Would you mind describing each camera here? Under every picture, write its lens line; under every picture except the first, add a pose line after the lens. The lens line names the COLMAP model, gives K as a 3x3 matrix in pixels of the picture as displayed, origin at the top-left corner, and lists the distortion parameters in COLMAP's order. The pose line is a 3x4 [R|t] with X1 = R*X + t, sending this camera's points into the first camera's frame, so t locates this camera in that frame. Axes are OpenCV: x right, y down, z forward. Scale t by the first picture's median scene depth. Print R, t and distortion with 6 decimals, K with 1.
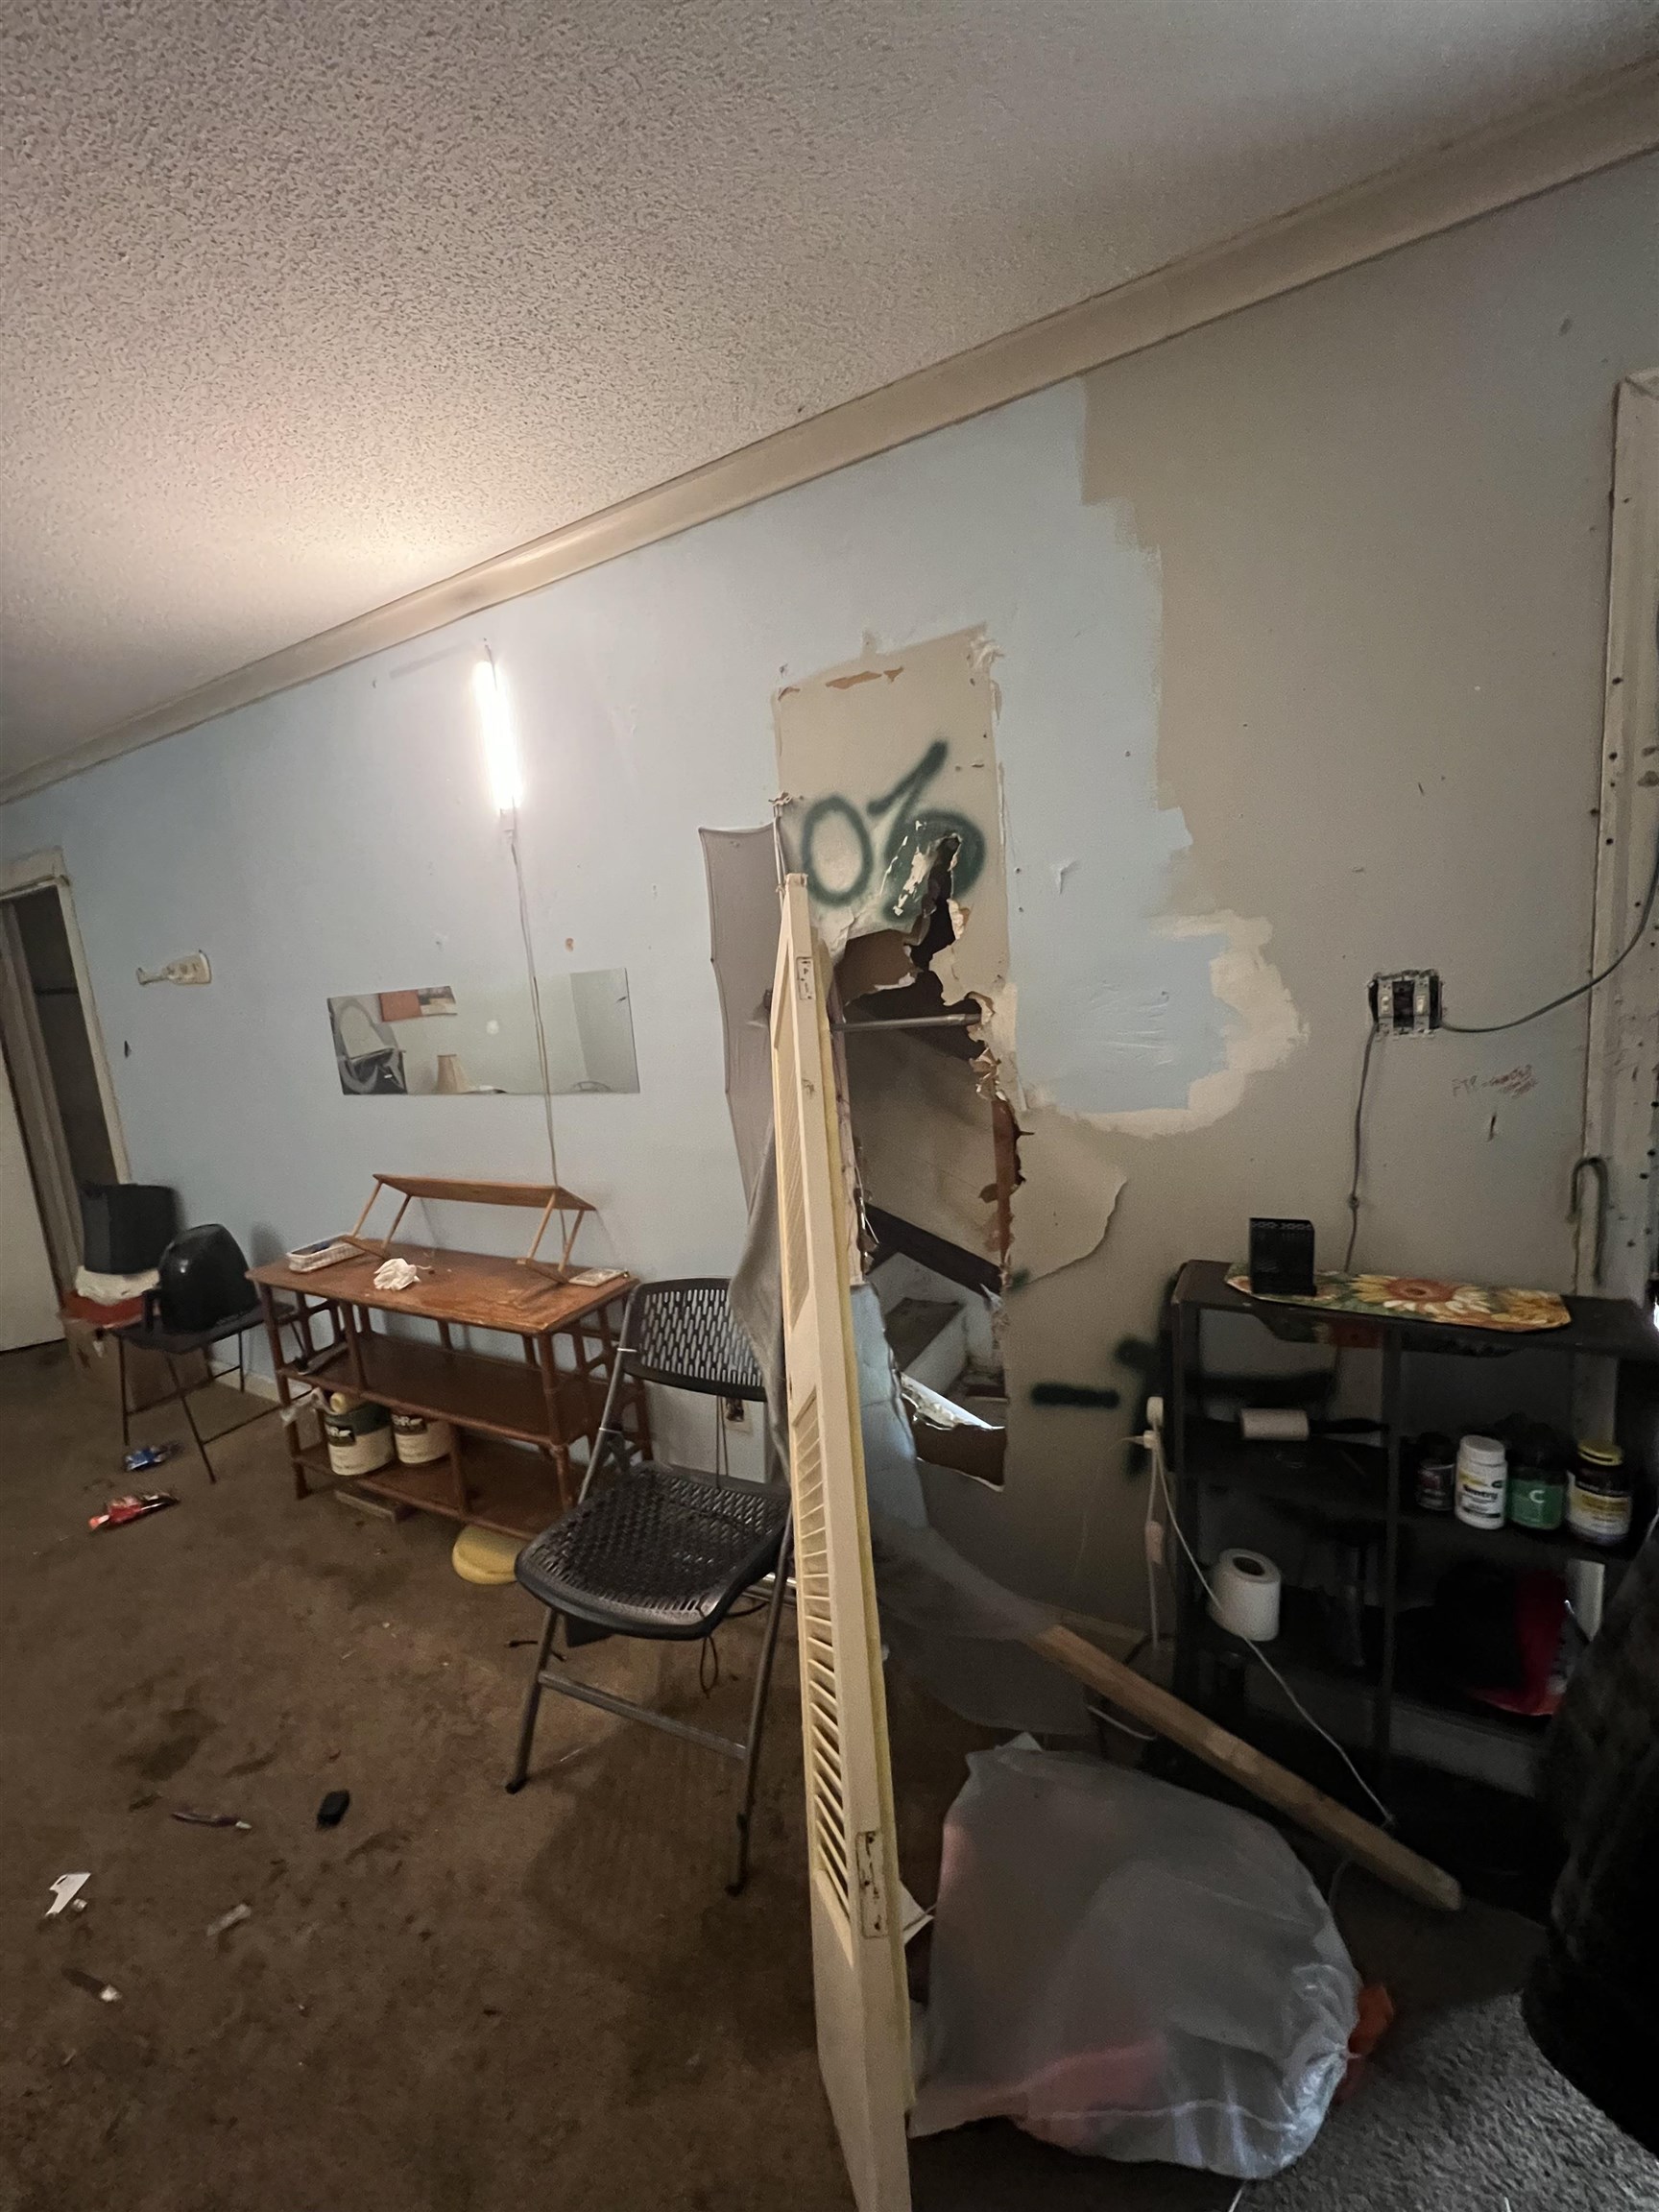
lens RADIAL K [[881.2, 0, 829.5], [0, 881.2, 1106.0], [0, 0, 1]] dist [-0.000196, 0.000494]
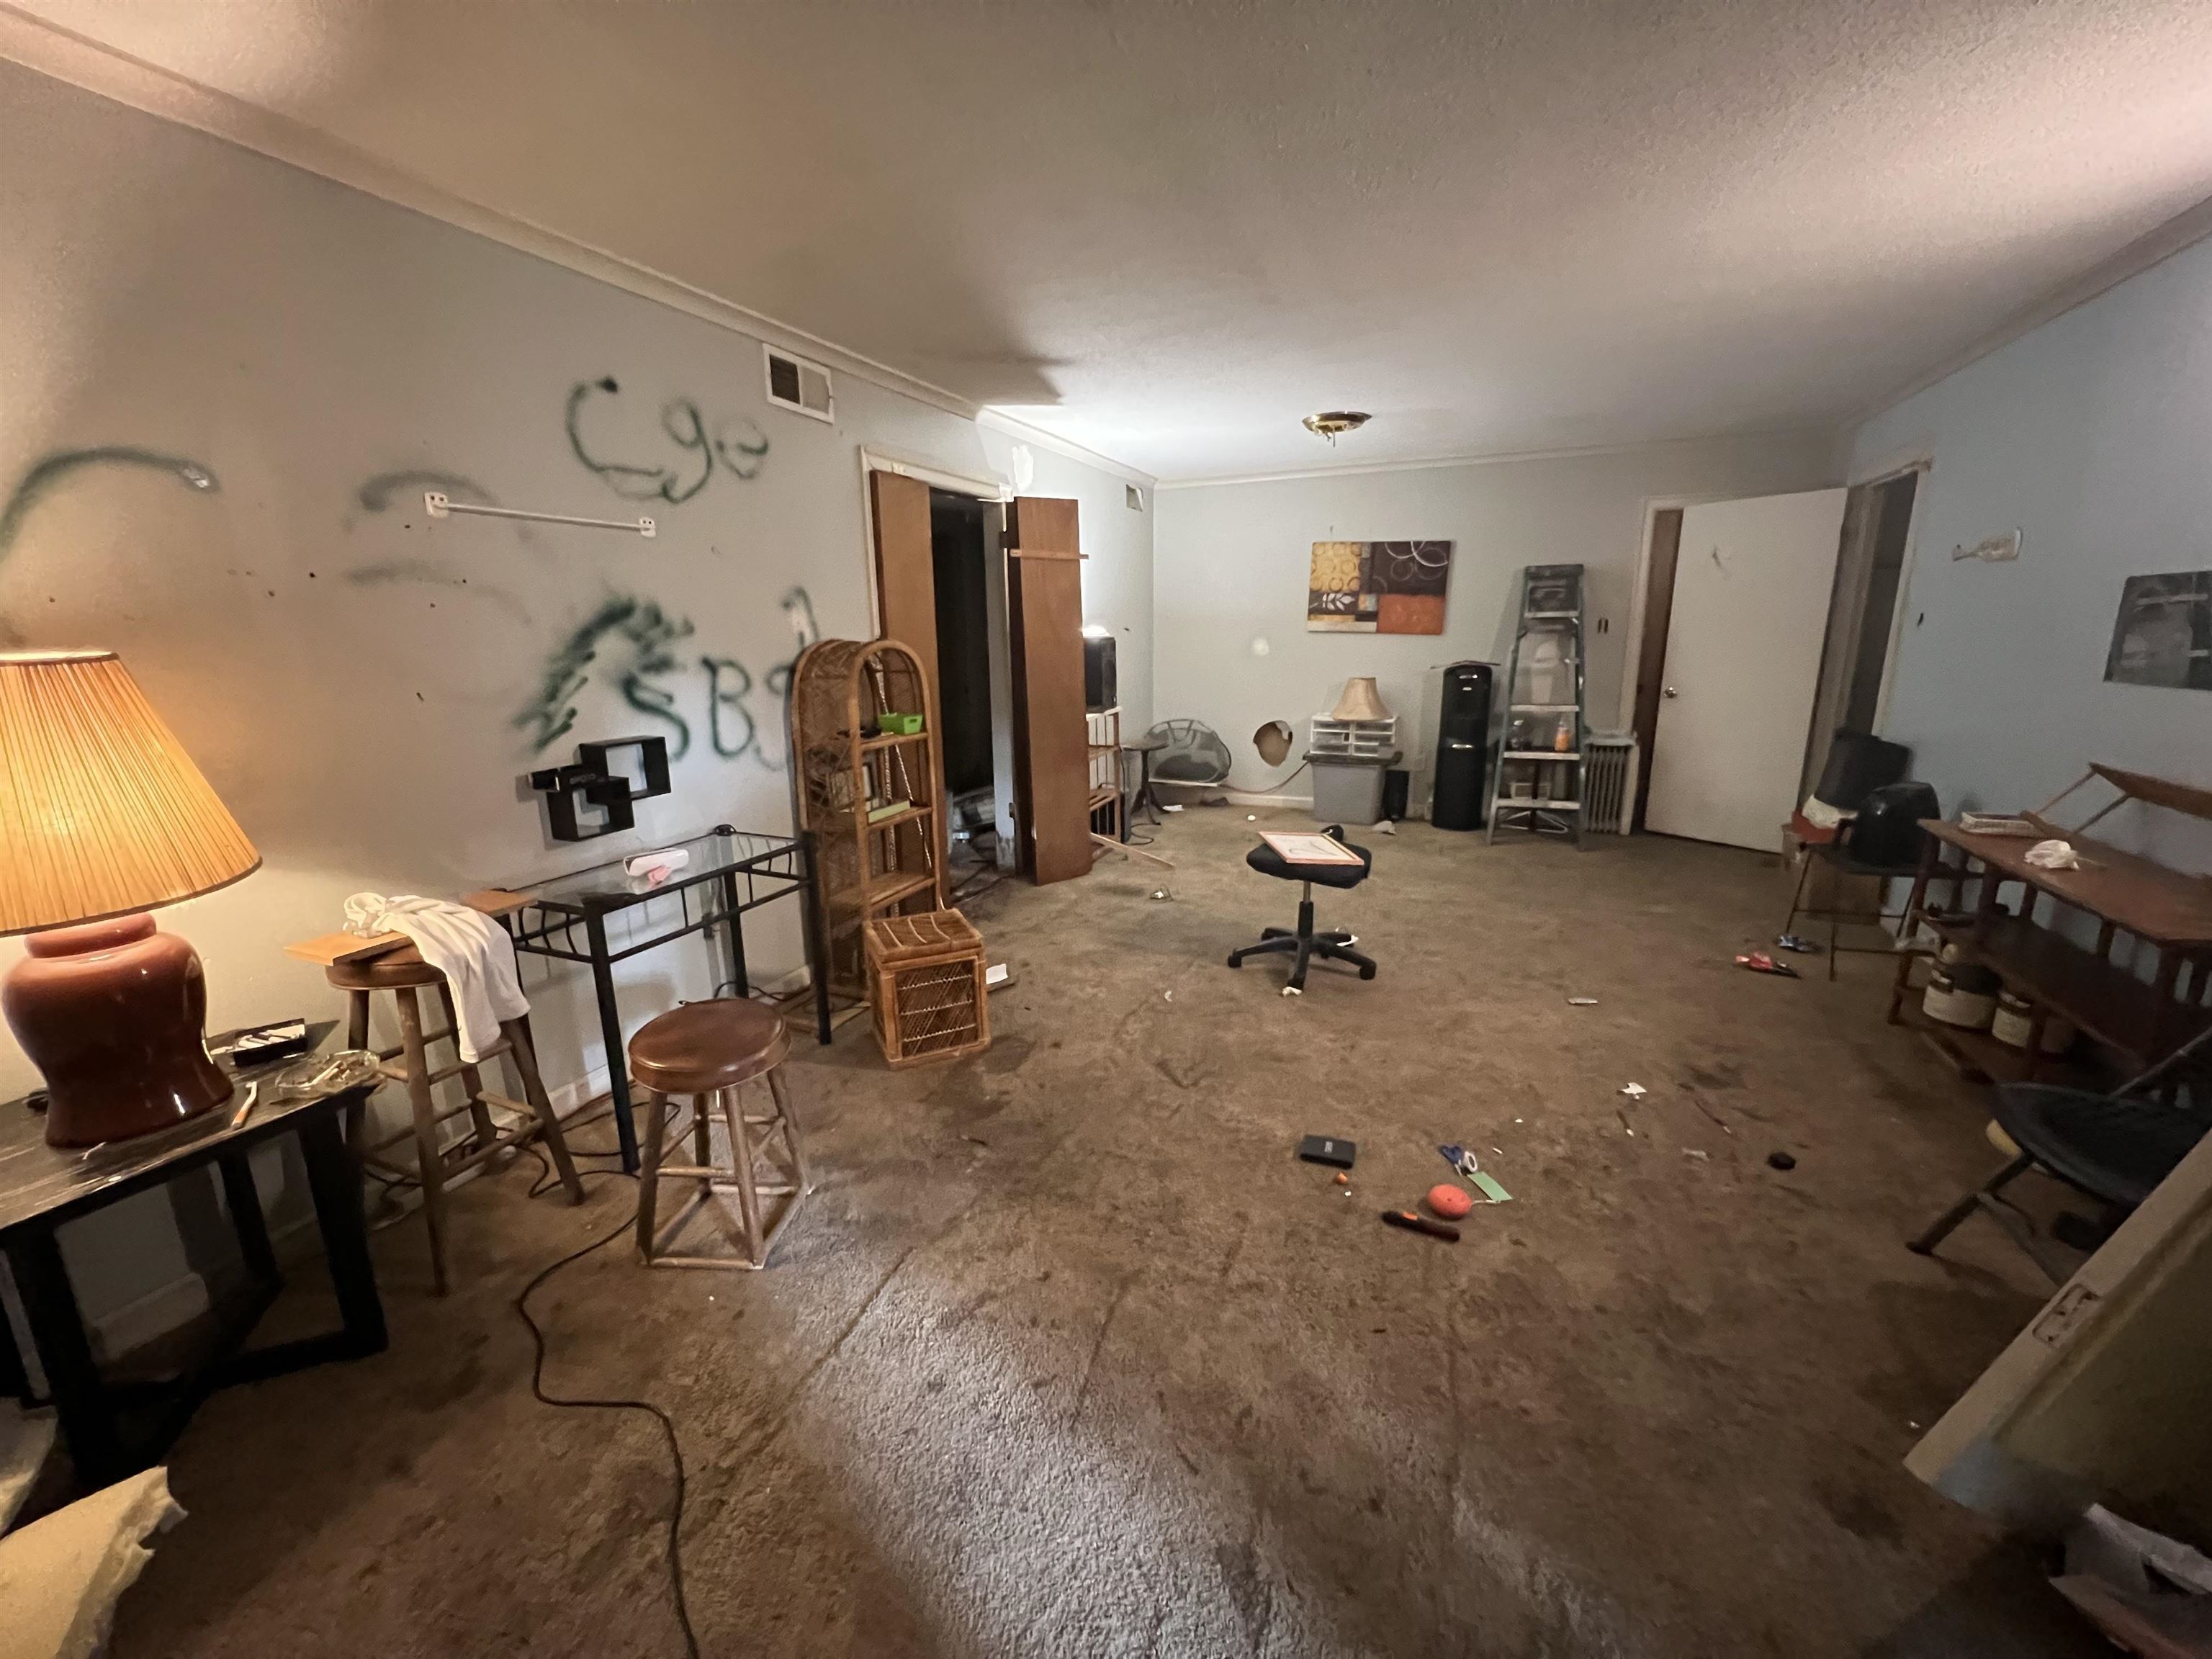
lens RADIAL K [[888.7, 0, 1088.3], [0, 888.7, 829.4], [0, 0, 1]] dist [-0.000005, 0.000454]
pose [[0.097049, 0.297223, -0.949863, 0.340869], [-0.143477, 0.948578, 0.282161, 0.029656], [0.984884, 0.108900, 0.134703, -0.225512]]
